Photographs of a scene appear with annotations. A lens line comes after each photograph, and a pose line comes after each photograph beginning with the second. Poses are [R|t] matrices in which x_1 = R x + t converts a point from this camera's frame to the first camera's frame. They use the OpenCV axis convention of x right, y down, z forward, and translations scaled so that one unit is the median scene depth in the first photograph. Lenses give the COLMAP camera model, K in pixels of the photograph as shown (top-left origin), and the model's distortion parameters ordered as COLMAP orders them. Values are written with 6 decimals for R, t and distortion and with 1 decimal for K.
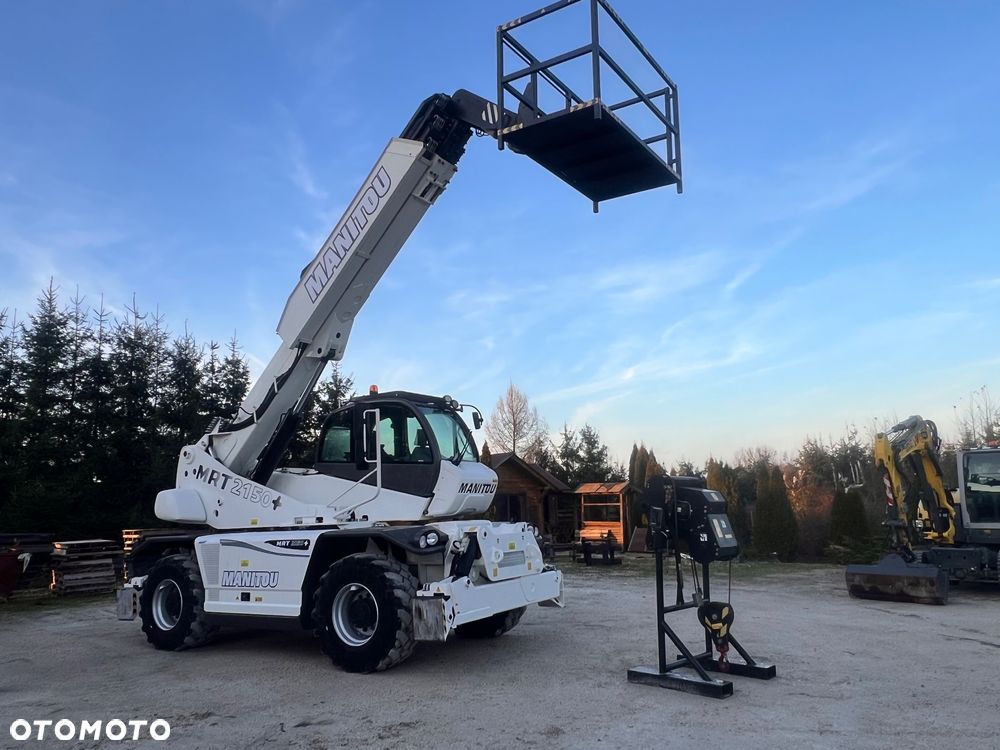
lens RADIAL K [[662.2, 0, 500.0], [0, 662.2, 375.0], [0, 0, 1]] dist [-0.000528, -0.000541]
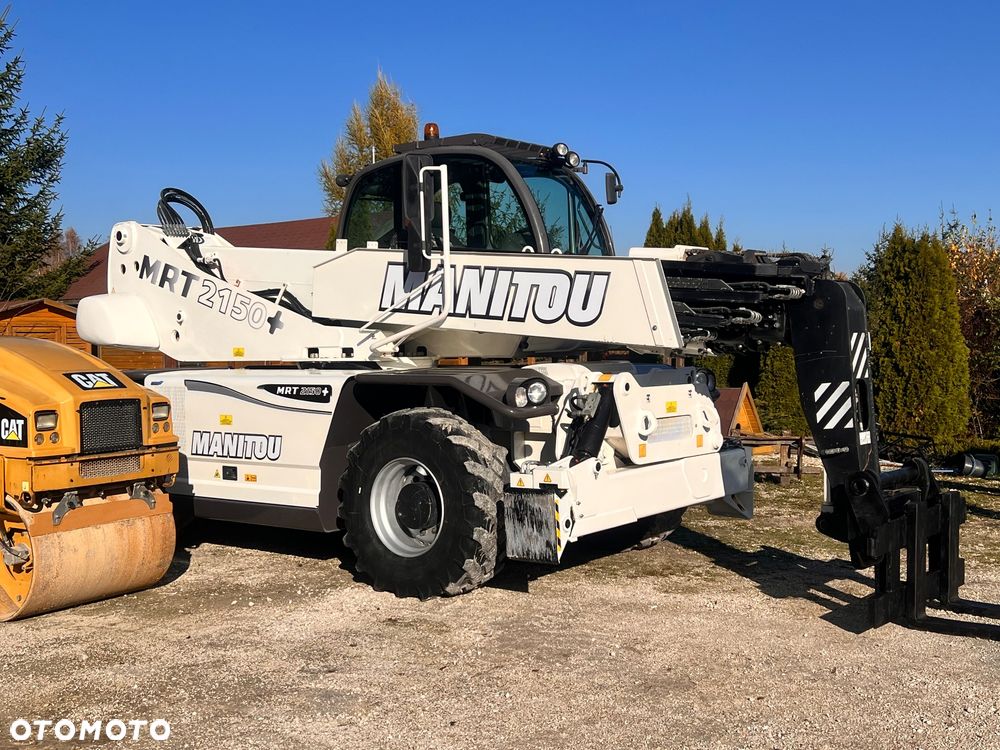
lens RADIAL K [[1090.6, 0, 514.4], [0, 1090.6, 353.5], [0, 0, 1]] dist [0.127331, -0.012042]
pose [[0.994150, 0.030682, -0.103558, -0.020279], [-0.007496, 0.976092, 0.217230, 0.004240], [0.107747, -0.215183, 0.970612, 0.062008]]
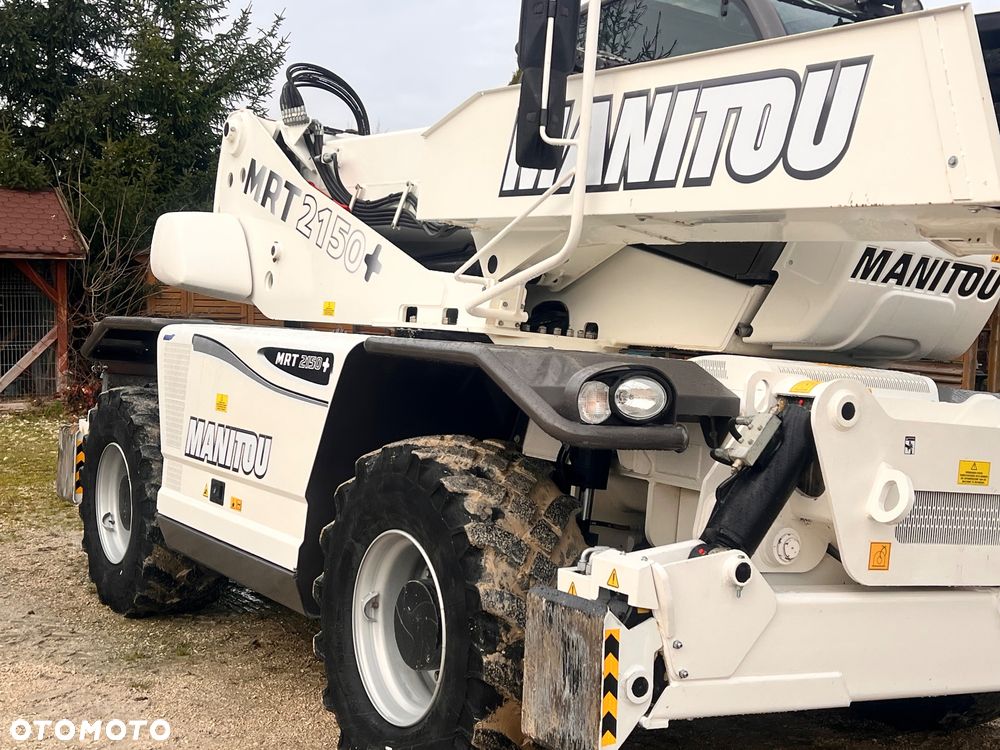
lens RADIAL K [[1359.0, 0, 536.0], [0, 1359.0, 369.4], [0, 0, 1]] dist [0.145170, -0.007738]
pose [[0.894665, 0.128512, -0.427855, 0.085303], [-0.040809, 0.977236, 0.208192, 0.100504], [0.444870, -0.168802, 0.879543, 0.408217]]
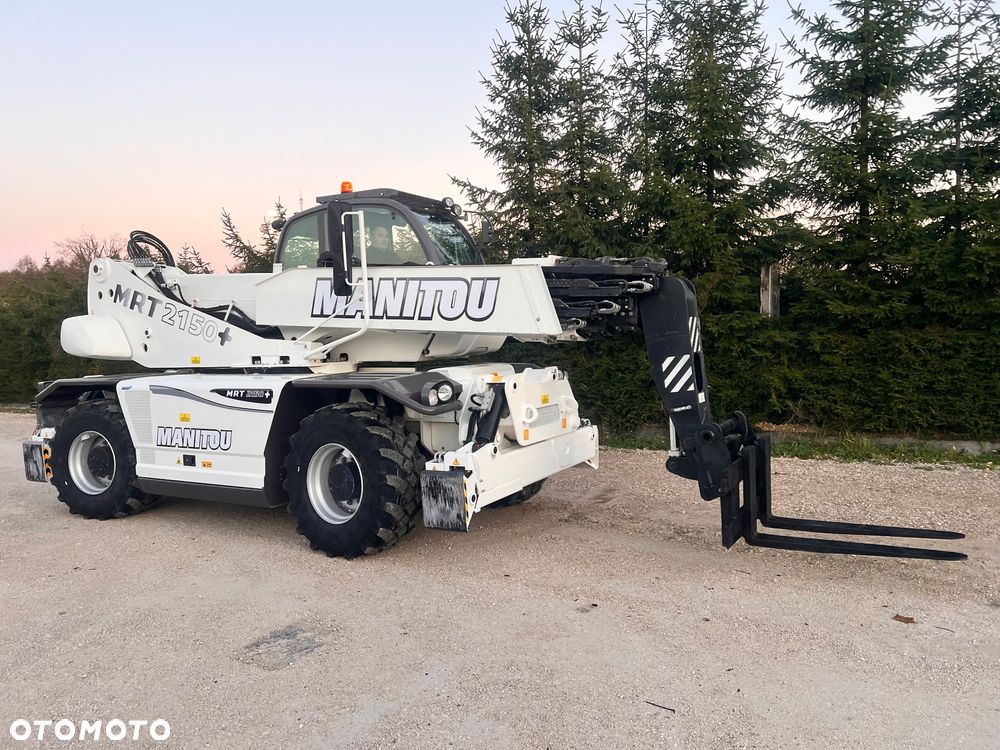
lens RADIAL K [[712.5, 0, 513.8], [0, 712.5, 357.7], [0, 0, 1]] dist [-0.002109, -0.004101]
pose [[0.998148, 0.010891, 0.059856, -0.062567], [-0.024462, 0.972661, 0.230937, 0.023764], [-0.055704, -0.231974, 0.971126, 0.209972]]
